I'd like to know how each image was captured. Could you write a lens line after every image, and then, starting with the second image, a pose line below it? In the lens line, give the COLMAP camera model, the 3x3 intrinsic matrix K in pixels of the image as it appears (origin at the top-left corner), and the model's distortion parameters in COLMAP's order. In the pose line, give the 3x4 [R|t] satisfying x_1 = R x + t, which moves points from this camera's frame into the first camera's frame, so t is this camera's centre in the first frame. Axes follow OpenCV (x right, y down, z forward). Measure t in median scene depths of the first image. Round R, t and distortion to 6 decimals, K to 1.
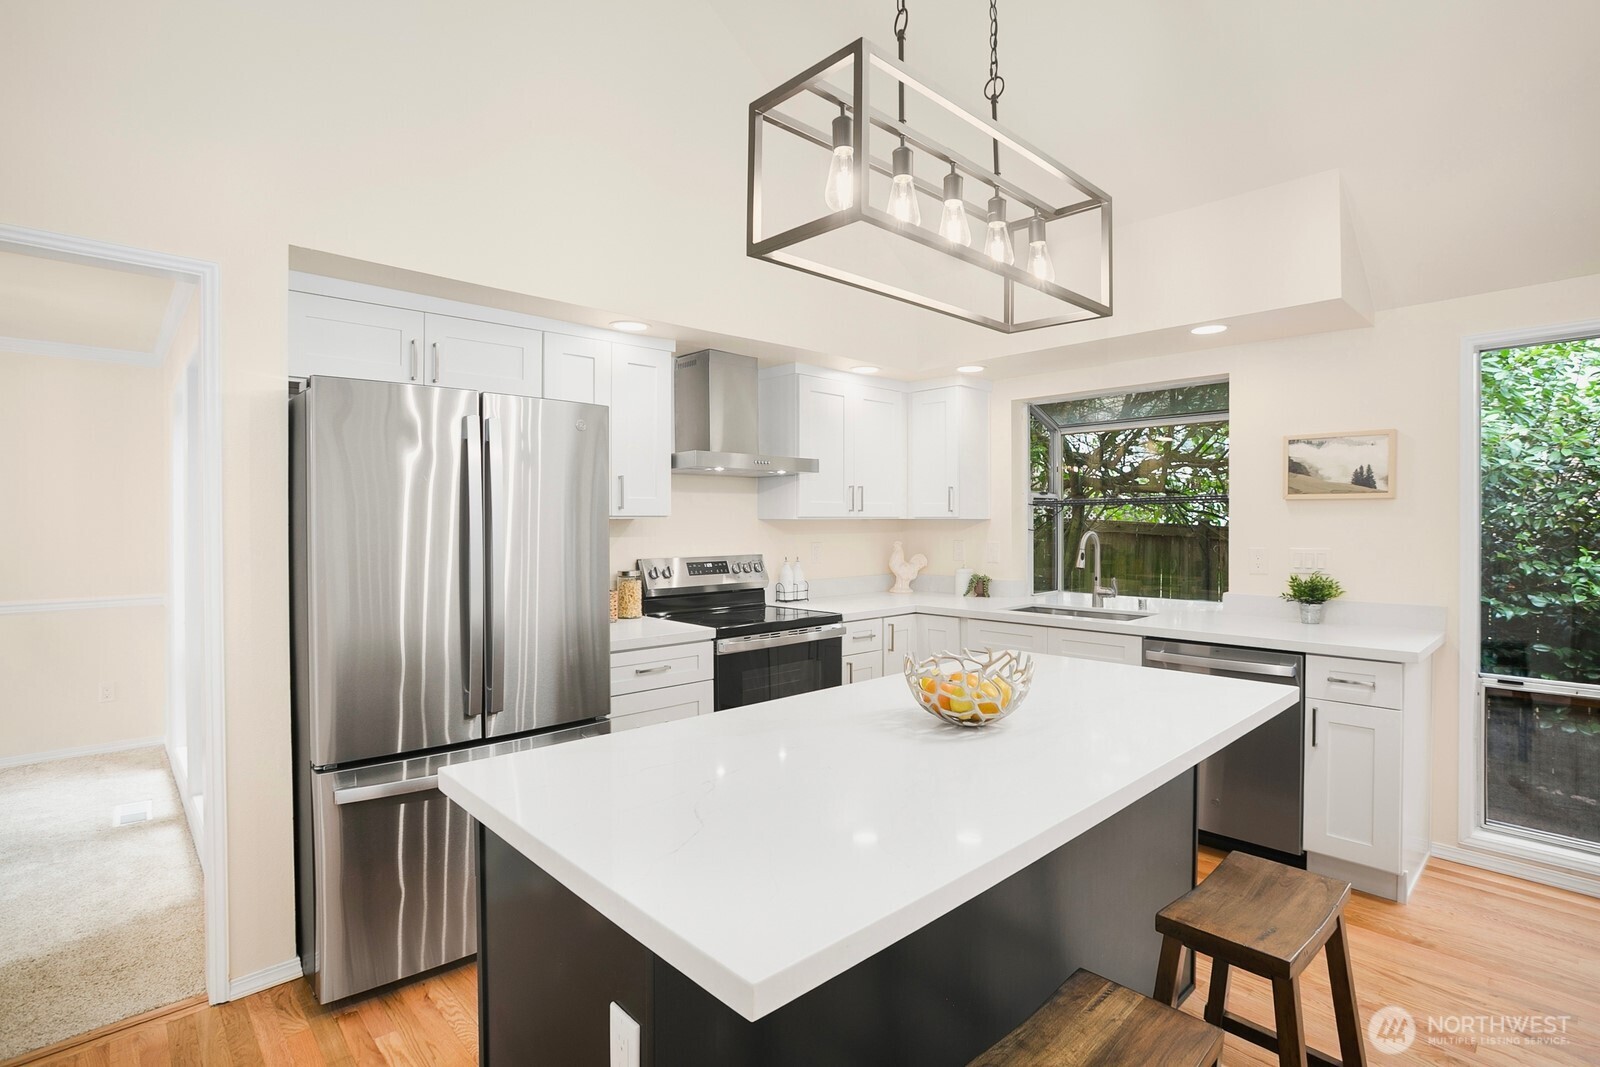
lens RADIAL K [[766.7, 0, 792.3], [0, 766.7, 530.9], [0, 0, 1]] dist [-0.001970, -0.000447]
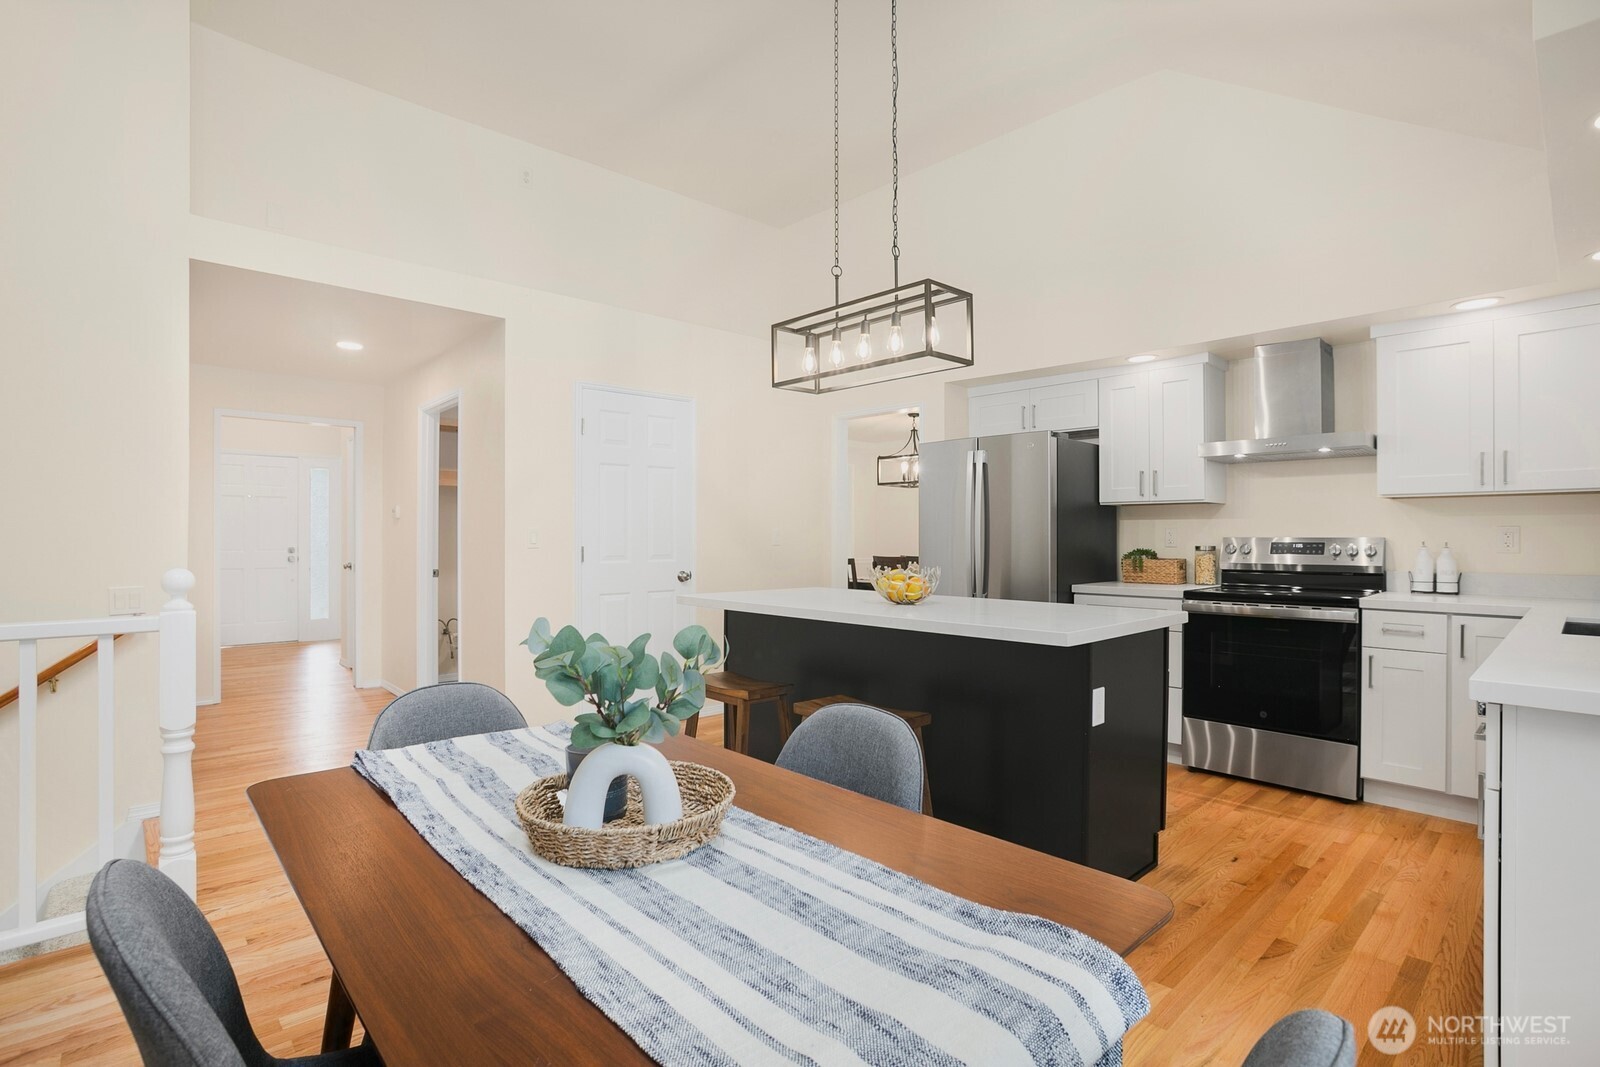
lens RADIAL K [[766.7, 0, 792.3], [0, 766.7, 530.9], [0, 0, 1]] dist [-0.001970, -0.000447]
pose [[-0.003337, -0.000049, -0.999994, 0.859615], [-0.011348, 0.999936, -0.000011, 0.029562], [0.999930, 0.011348, -0.003338, 0.280079]]
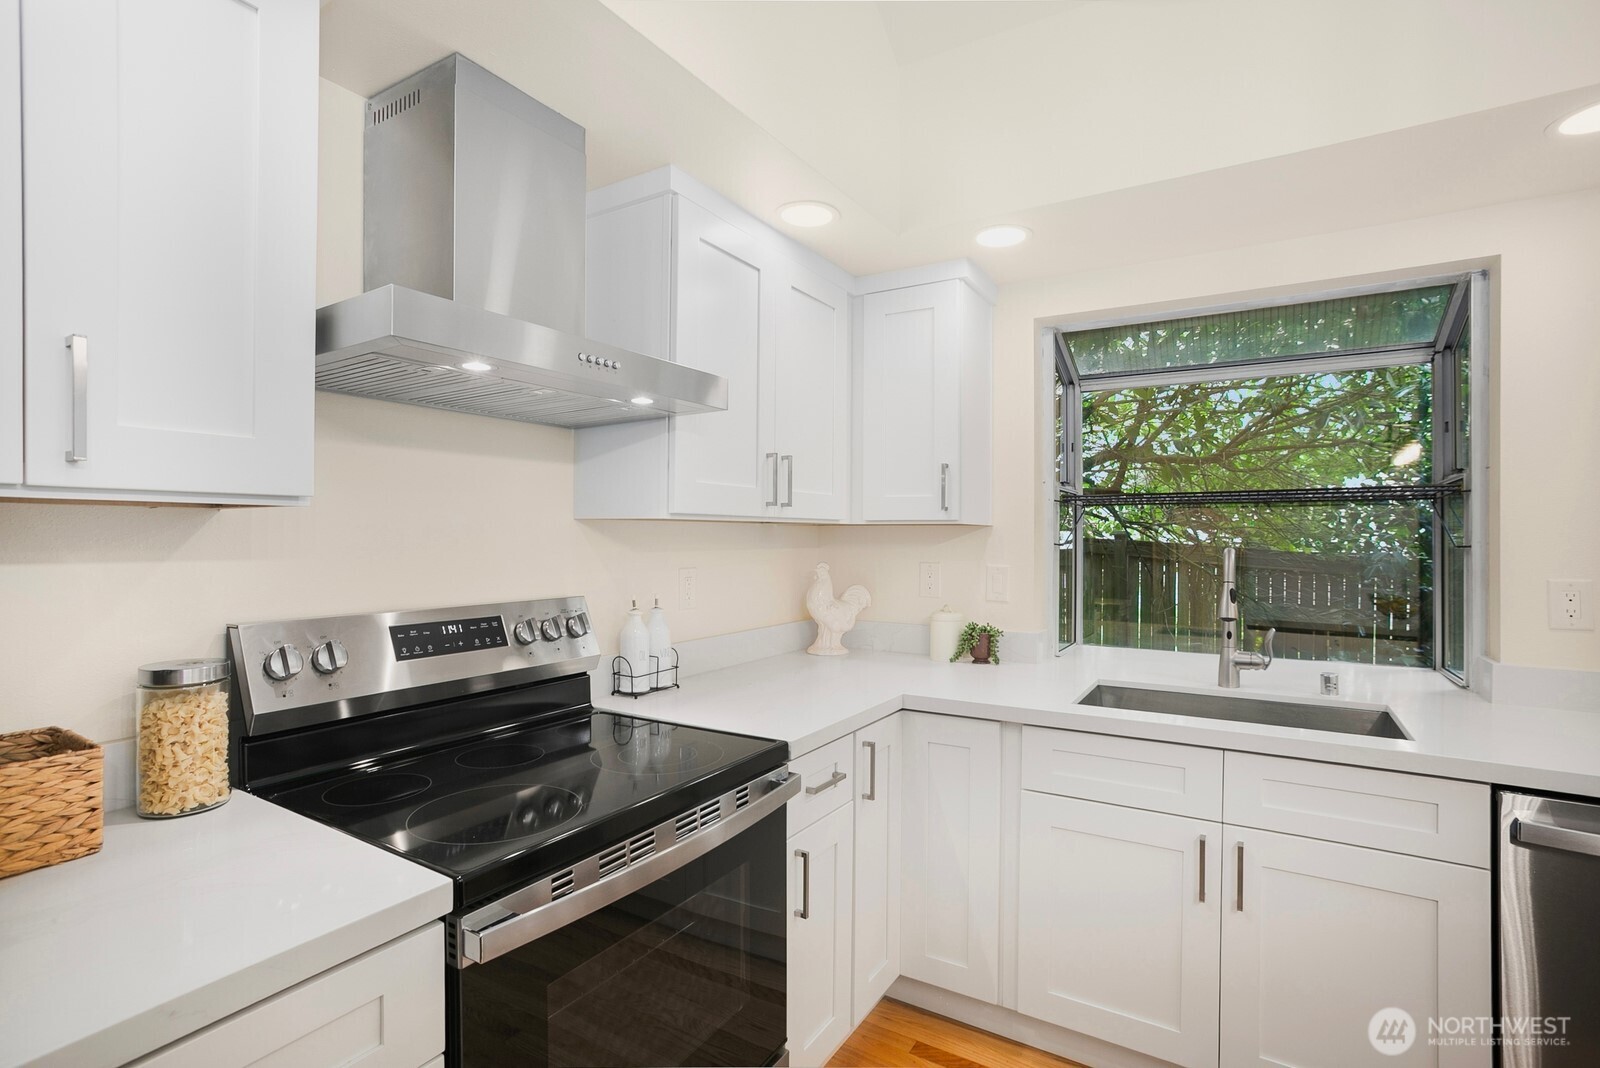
lens RADIAL K [[766.7, 0, 792.3], [0, 766.7, 531.4], [0, 0, 1]] dist [-0.001970, -0.000447]
pose [[0.963562, 0.006630, 0.267404, -0.040714], [-0.001682, 0.999823, -0.018729, 0.000072], [-0.267481, 0.017596, 0.963402, 0.509155]]
